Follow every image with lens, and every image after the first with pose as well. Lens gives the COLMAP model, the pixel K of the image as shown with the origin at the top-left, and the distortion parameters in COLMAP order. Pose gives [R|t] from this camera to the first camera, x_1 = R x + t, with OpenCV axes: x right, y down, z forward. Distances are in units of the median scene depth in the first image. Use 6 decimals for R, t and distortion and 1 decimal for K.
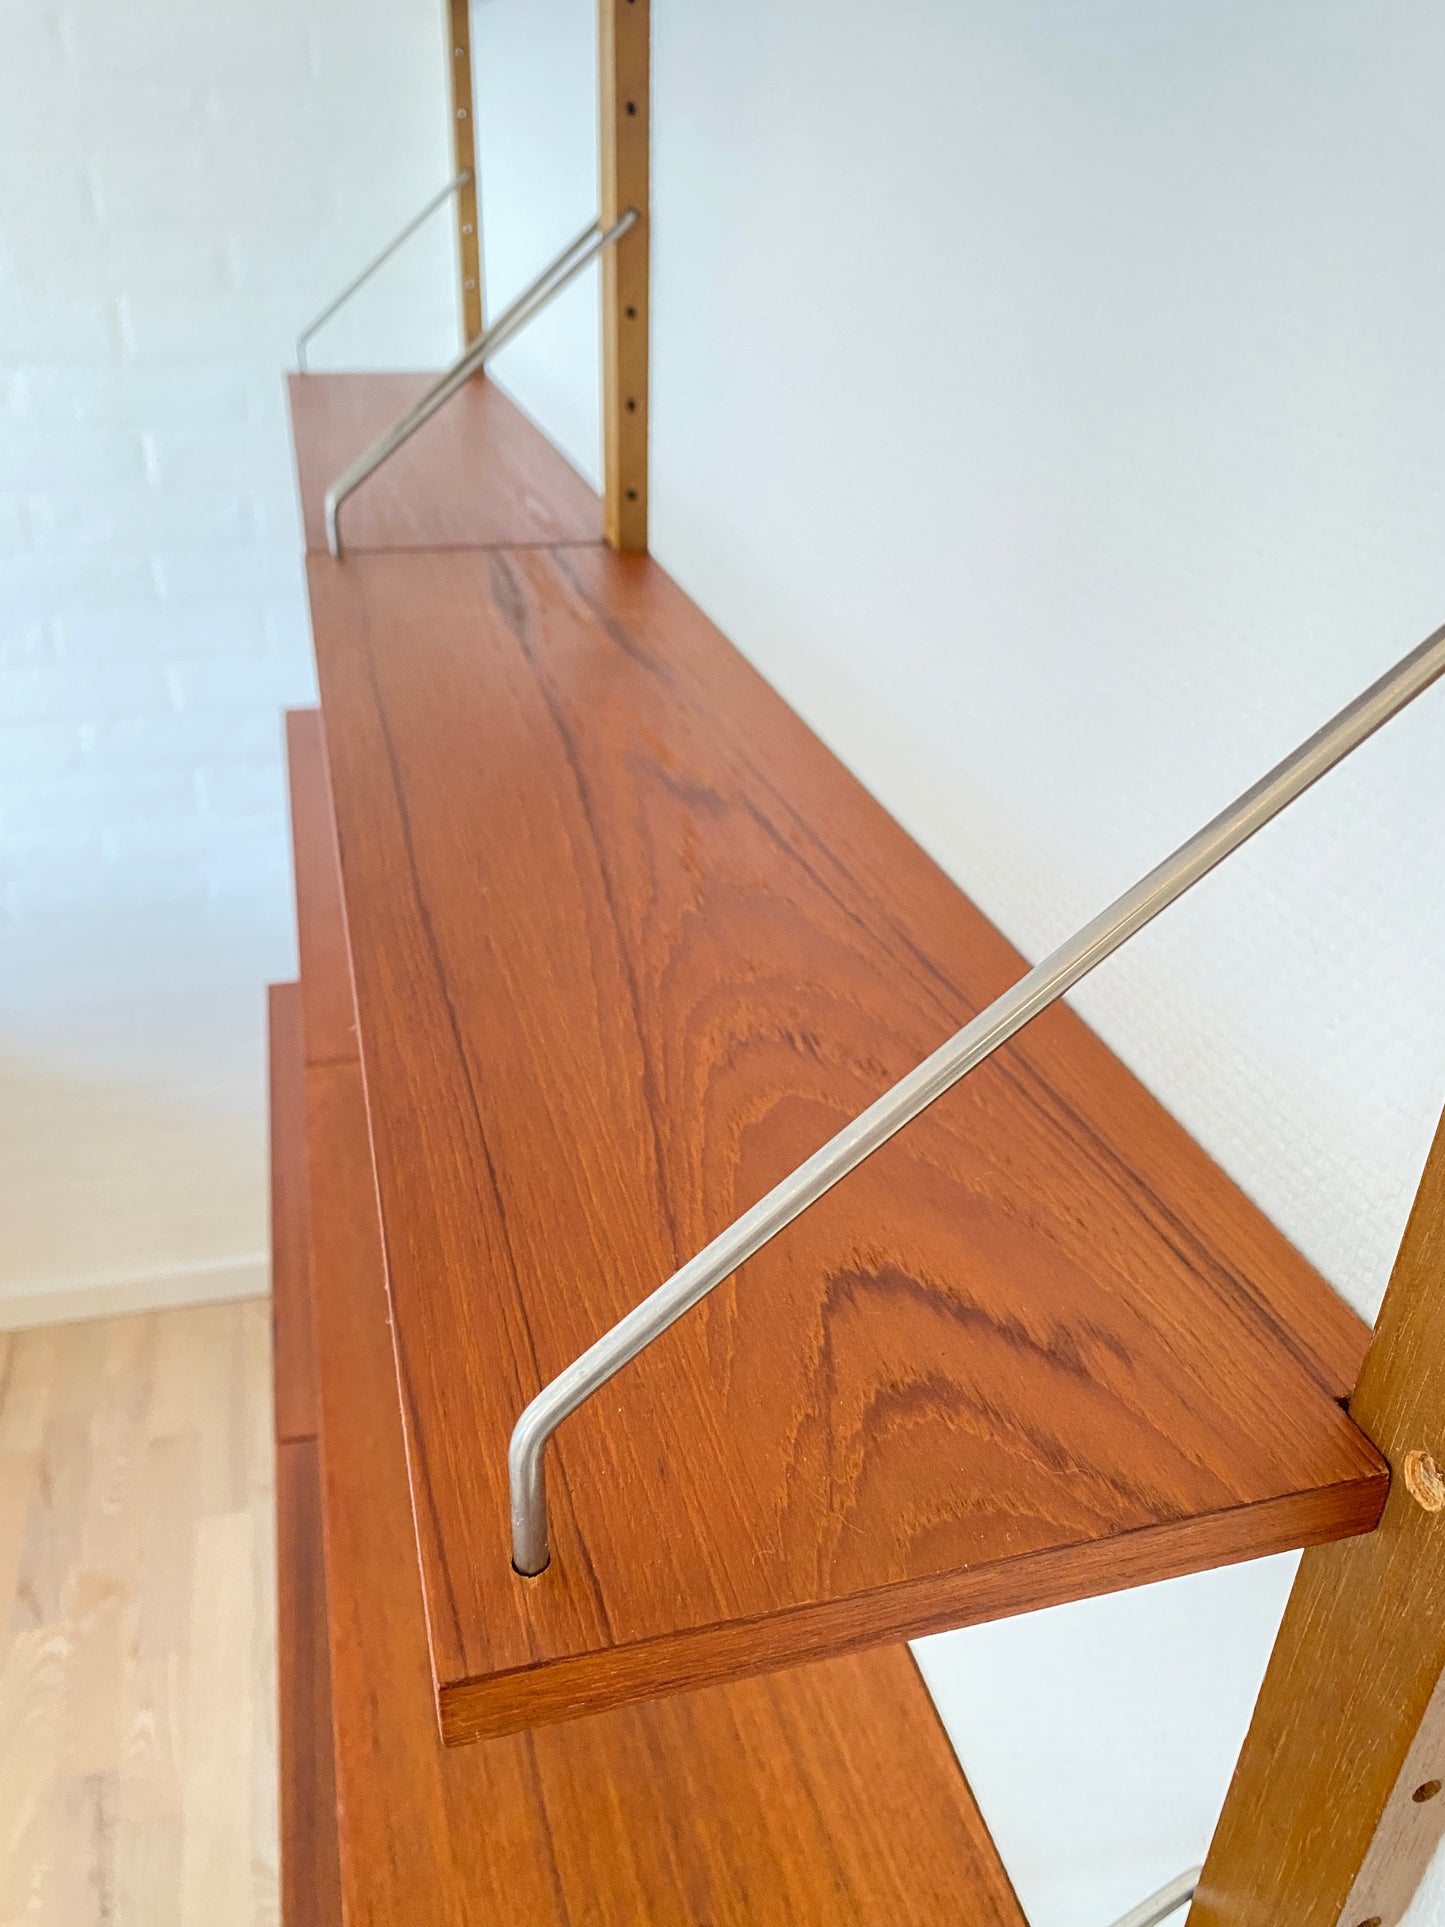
lens RADIAL K [[1499.7, 0, 722.5], [0, 1499.7, 963.5], [0, 0, 1]] dist [-0.002536, -0.001245]
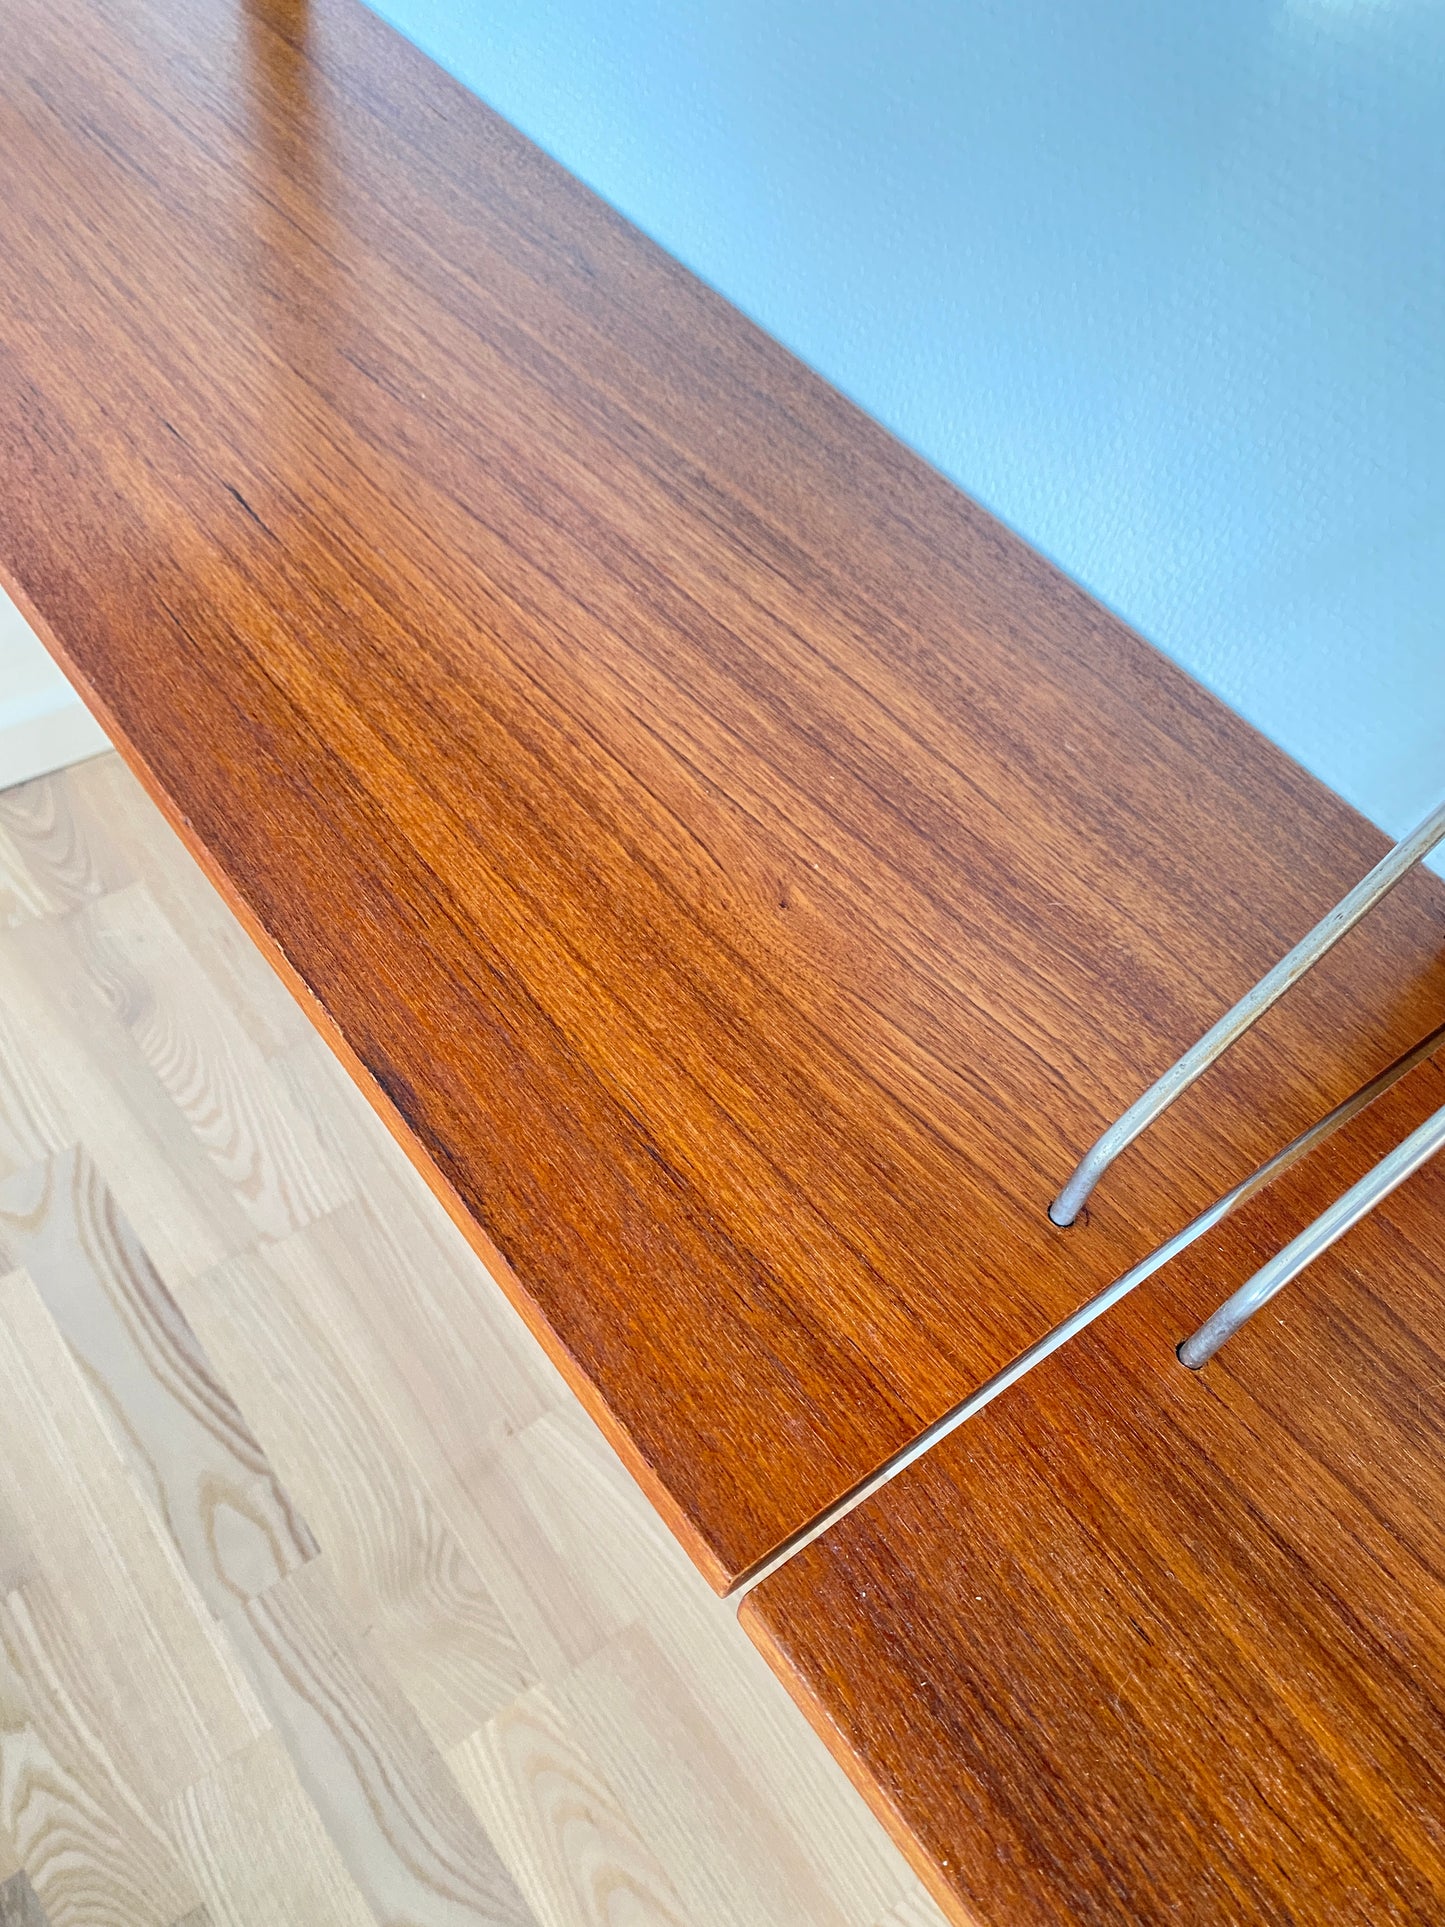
lens RADIAL K [[1479.5, 0, 722.5], [0, 1479.5, 963.5], [0, 0, 1]] dist [0.000353, -0.000321]
pose [[0.920095, -0.249825, 0.301683, -1.371254], [0.093974, 0.888496, 0.449159, 0.418755], [-0.380256, -0.384919, 0.840977, 3.232950]]
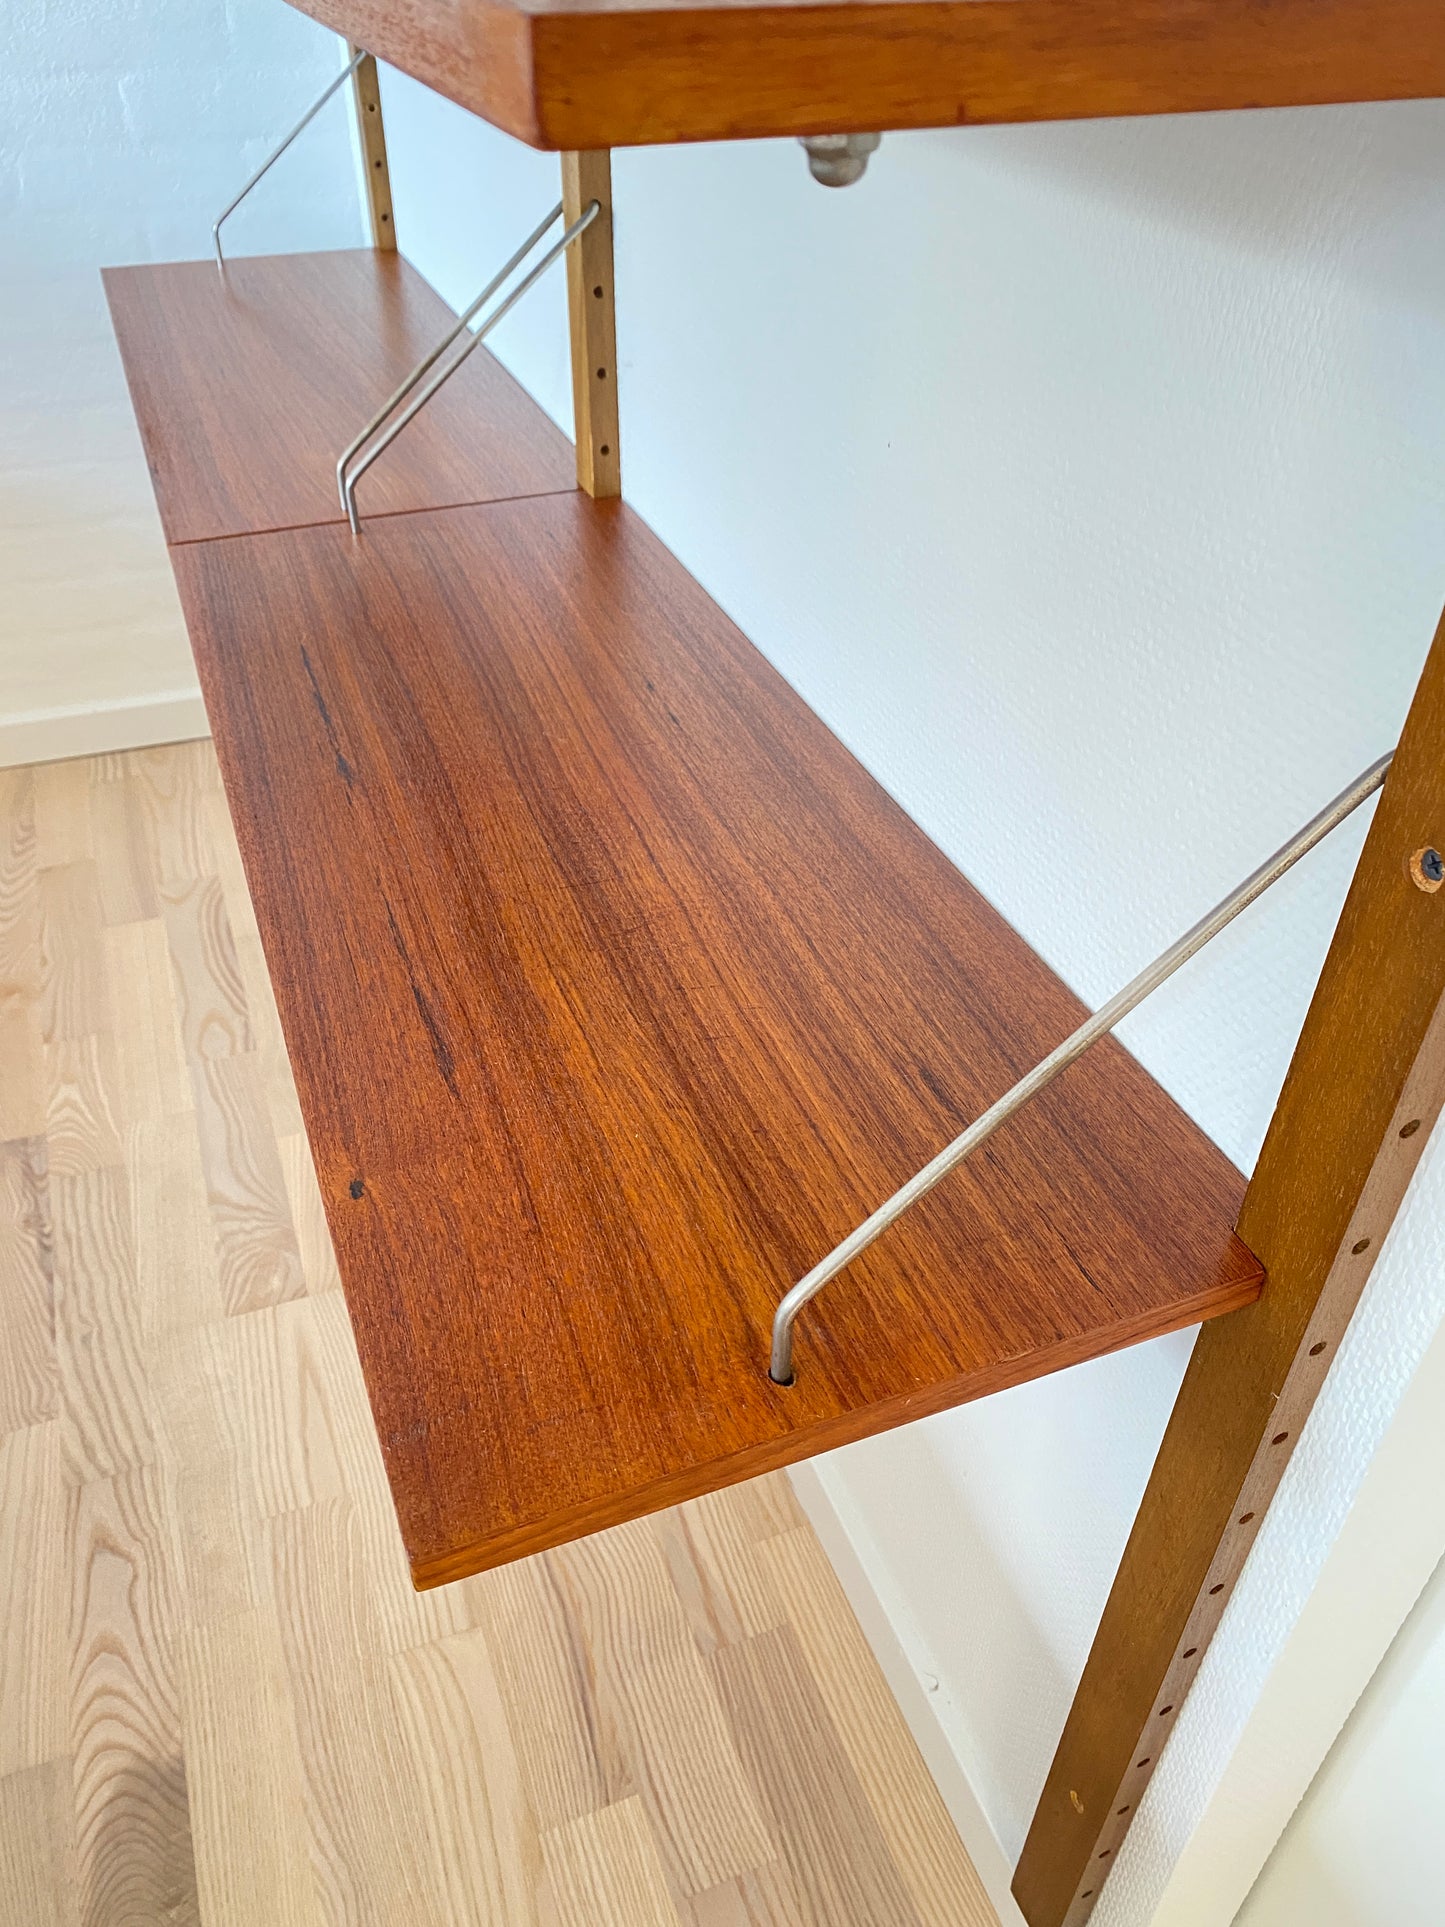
lens RADIAL K [[1466.1, 0, 722.5], [0, 1466.1, 963.5], [0, 0, 1]] dist [0.070731, -0.128914]
pose [[0.994237, -0.080424, 0.070884, -0.291979], [0.068169, 0.984604, 0.160959, 1.685494], [-0.082738, -0.155199, 0.984412, 0.601642]]
